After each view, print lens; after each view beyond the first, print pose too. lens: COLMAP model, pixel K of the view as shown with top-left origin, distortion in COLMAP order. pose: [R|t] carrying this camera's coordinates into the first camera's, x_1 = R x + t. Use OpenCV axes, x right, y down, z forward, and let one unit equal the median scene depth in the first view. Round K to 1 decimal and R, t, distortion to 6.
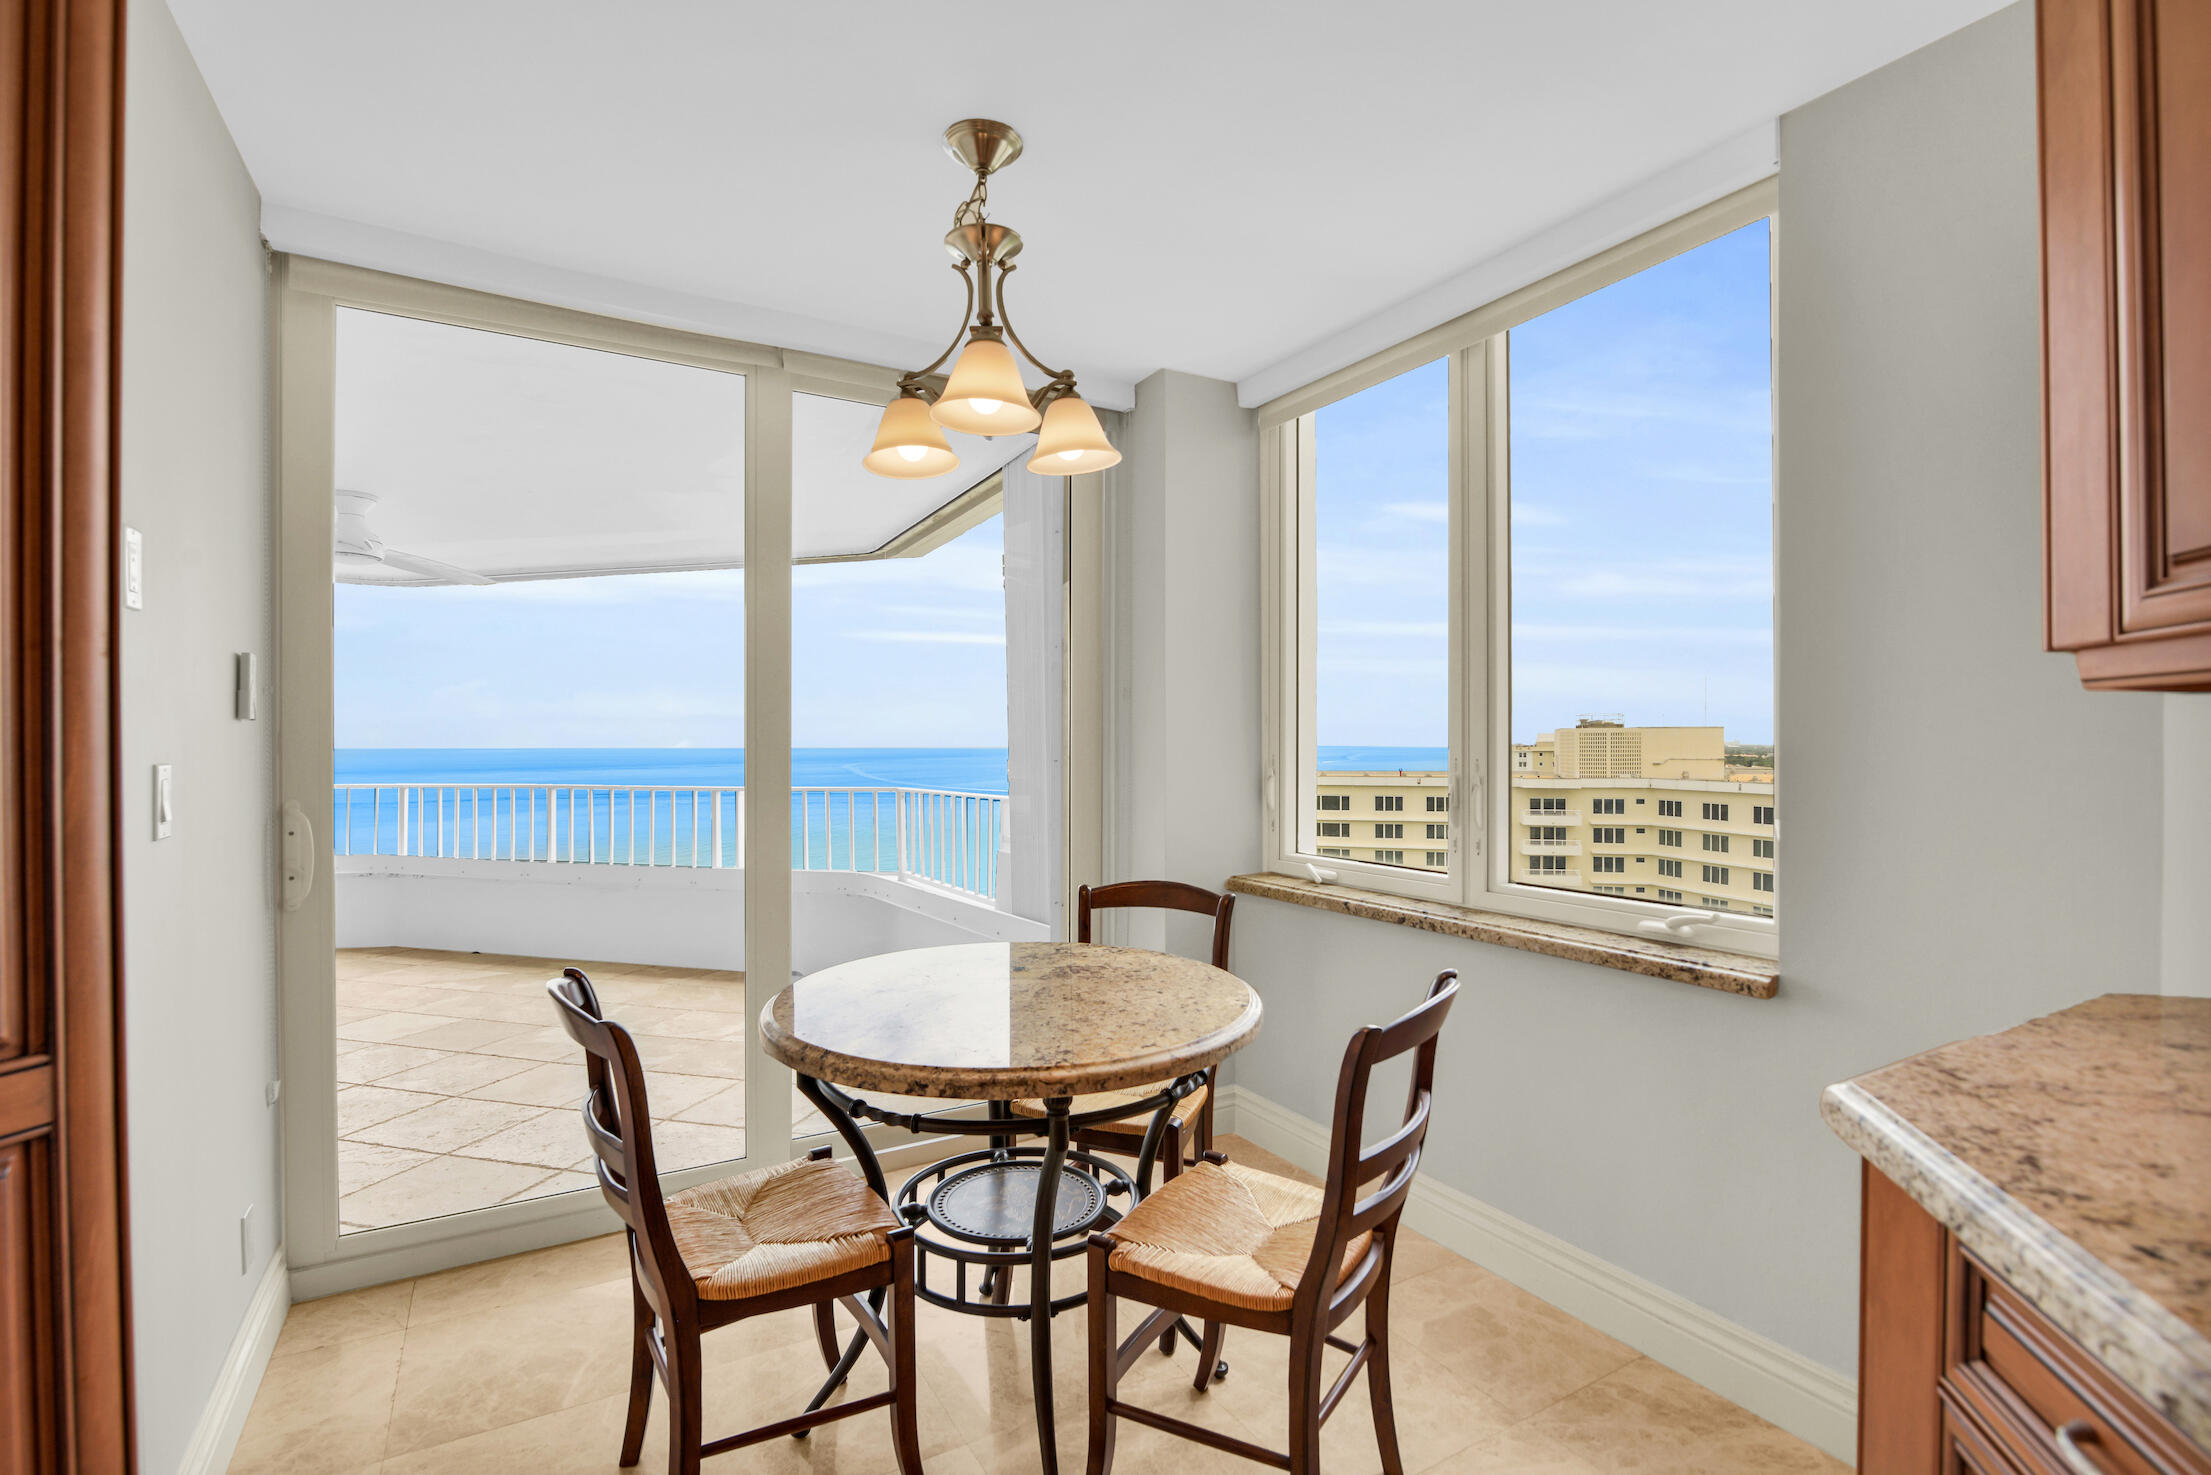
lens RADIAL K [[1067.0, 0, 1093.7], [0, 1067.0, 748.7], [0, 0, 1]] dist [-0.006242, -0.000325]
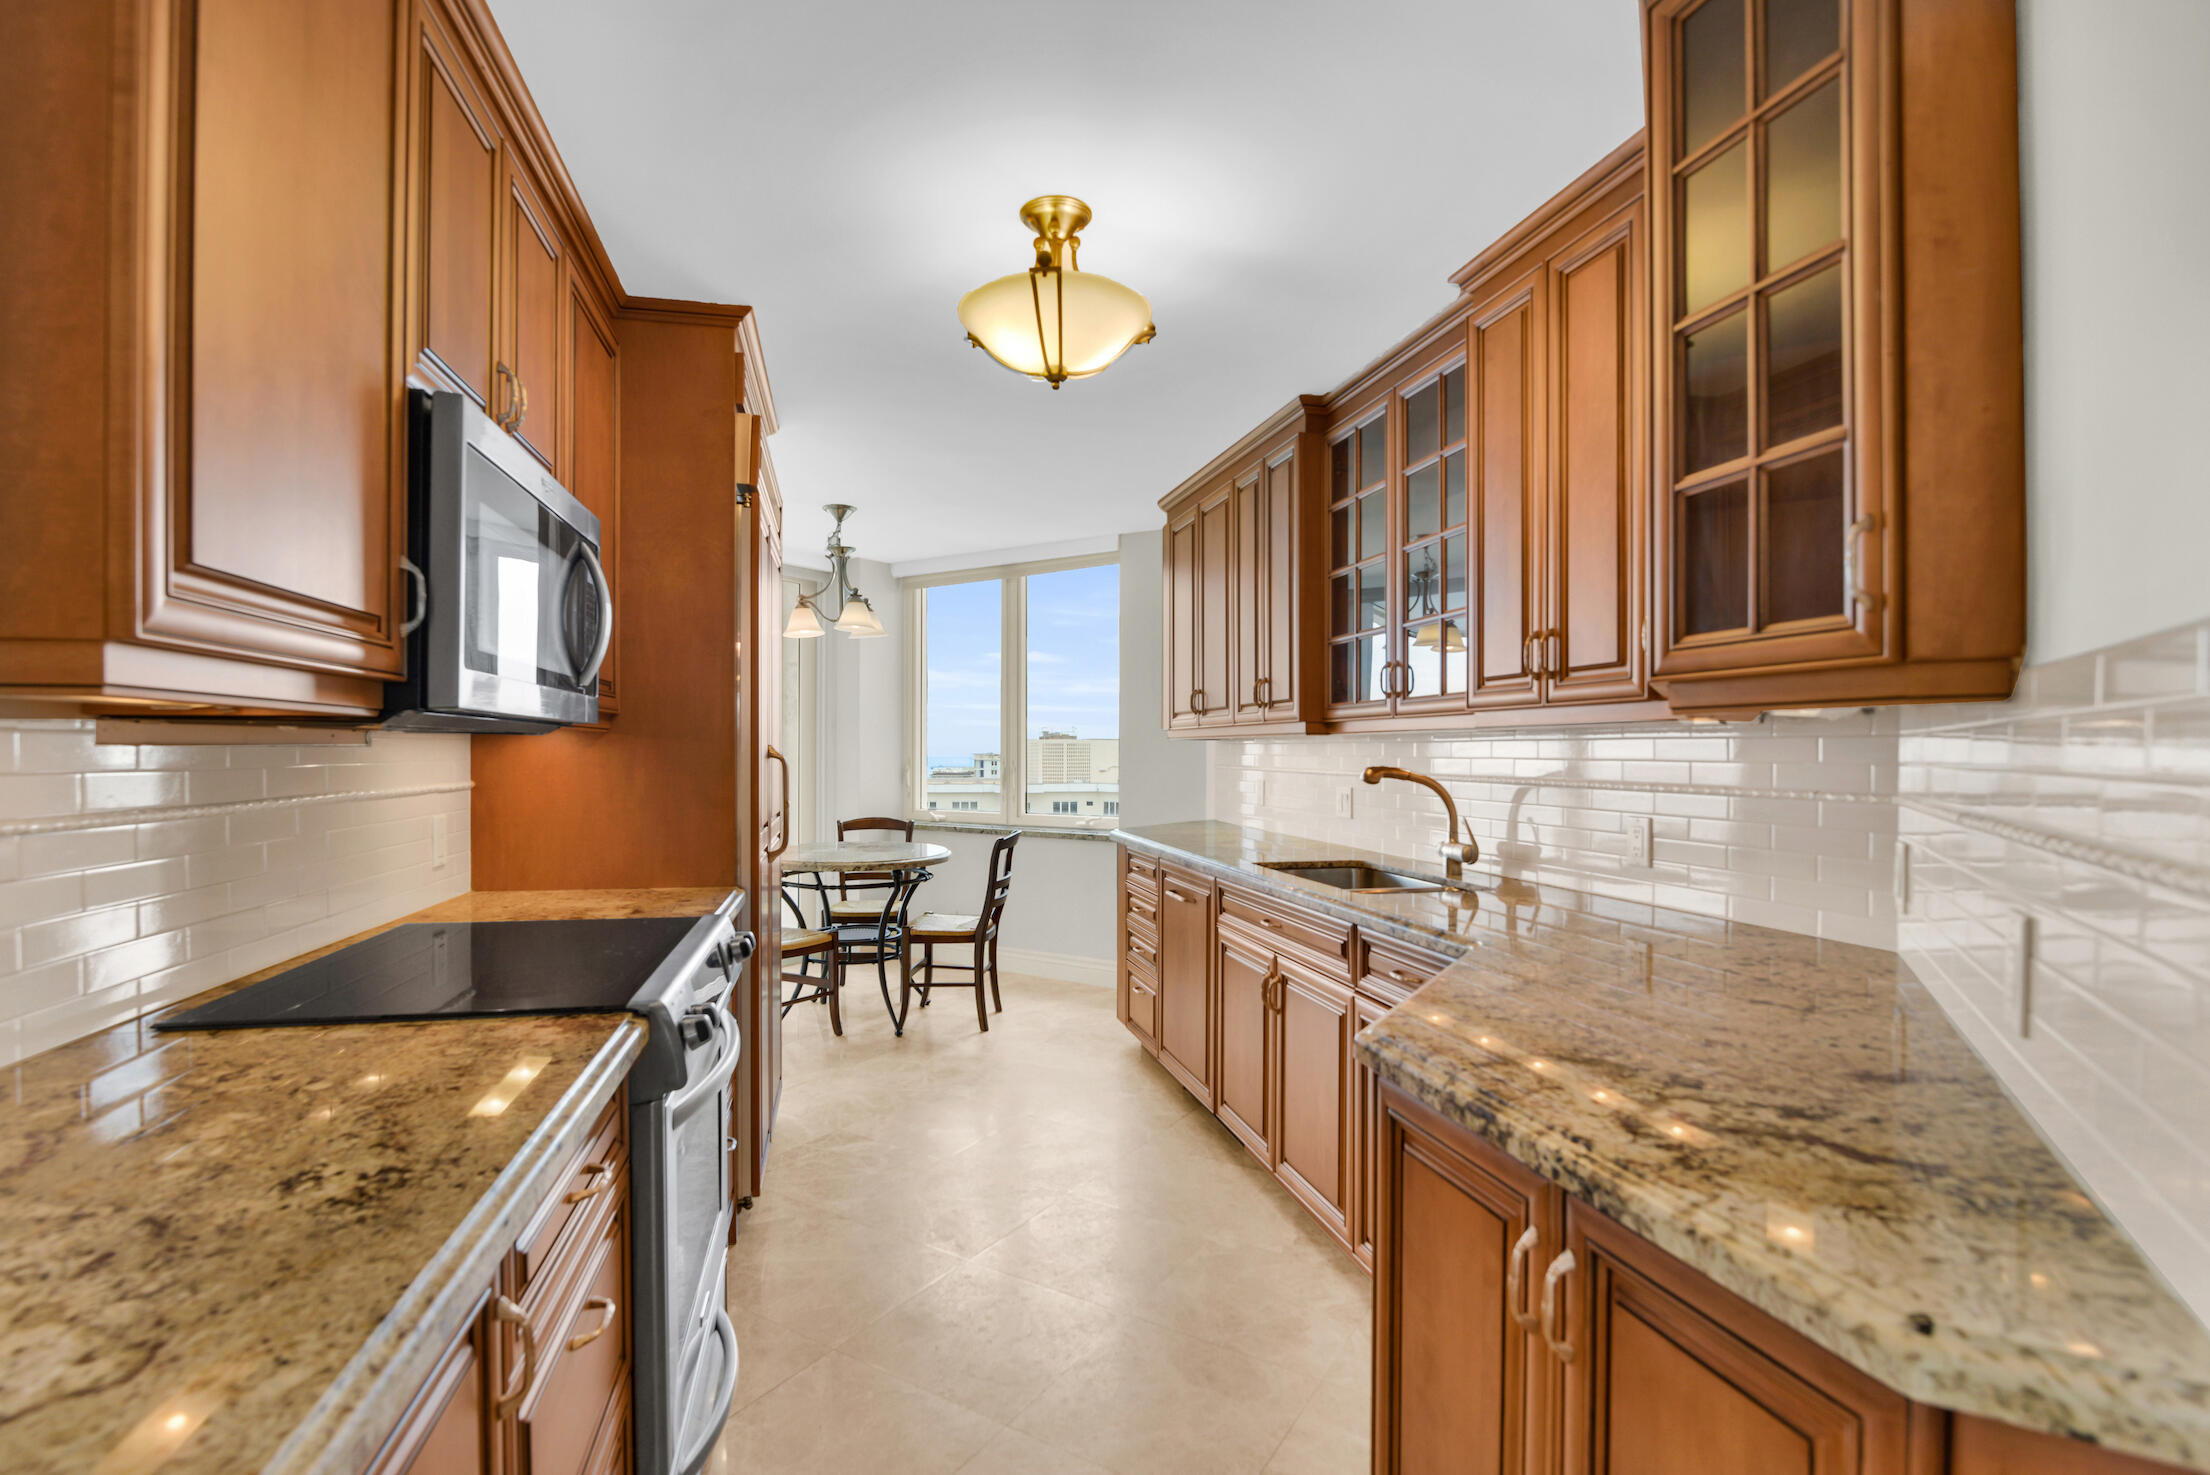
lens RADIAL K [[1066.5, 0, 1111.8], [0, 1066.5, 744.3], [0, 0, 1]] dist [-0.006242, -0.000325]
pose [[0.880578, 0.011782, 0.473755, -0.532776], [-0.006287, 0.999893, -0.013182, 0.002821], [-0.473860, 0.008630, 0.880558, -1.104200]]
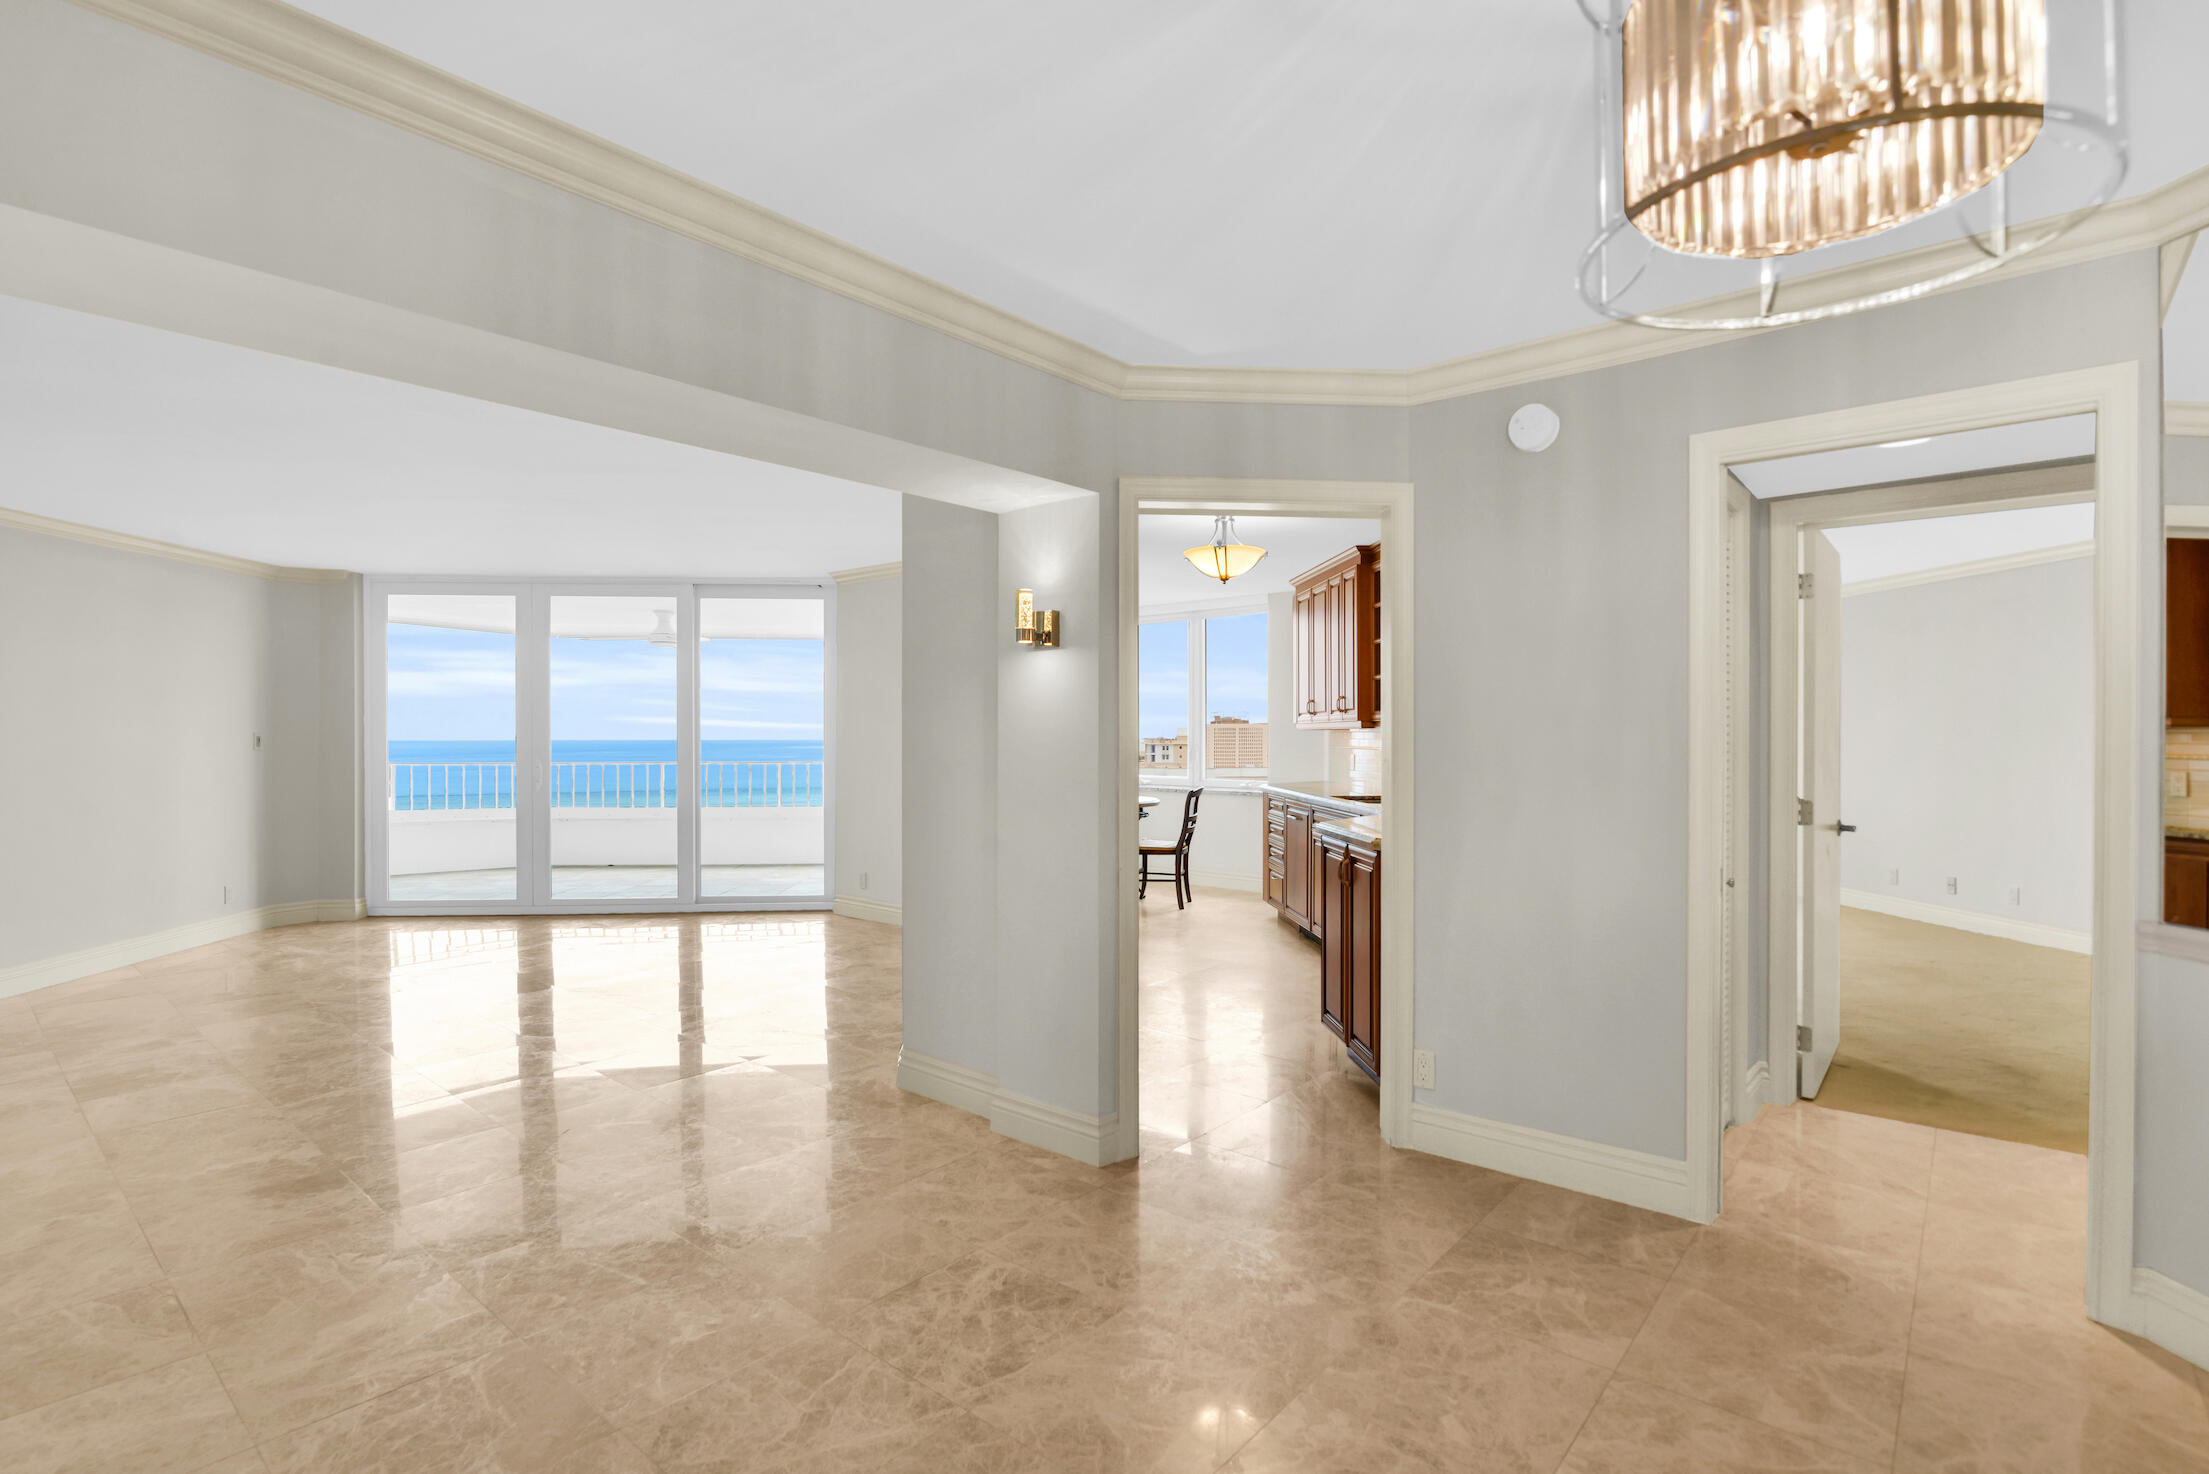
lens RADIAL K [[1066.1, 0, 1111.1], [0, 1066.1, 725.6], [0, 0, 1]] dist [-0.006242, -0.000325]
pose [[0.945272, 0.011278, 0.326089, -0.992229], [-0.006611, 0.999859, -0.015417, 0.007793], [-0.326217, 0.012418, 0.945213, -2.090488]]
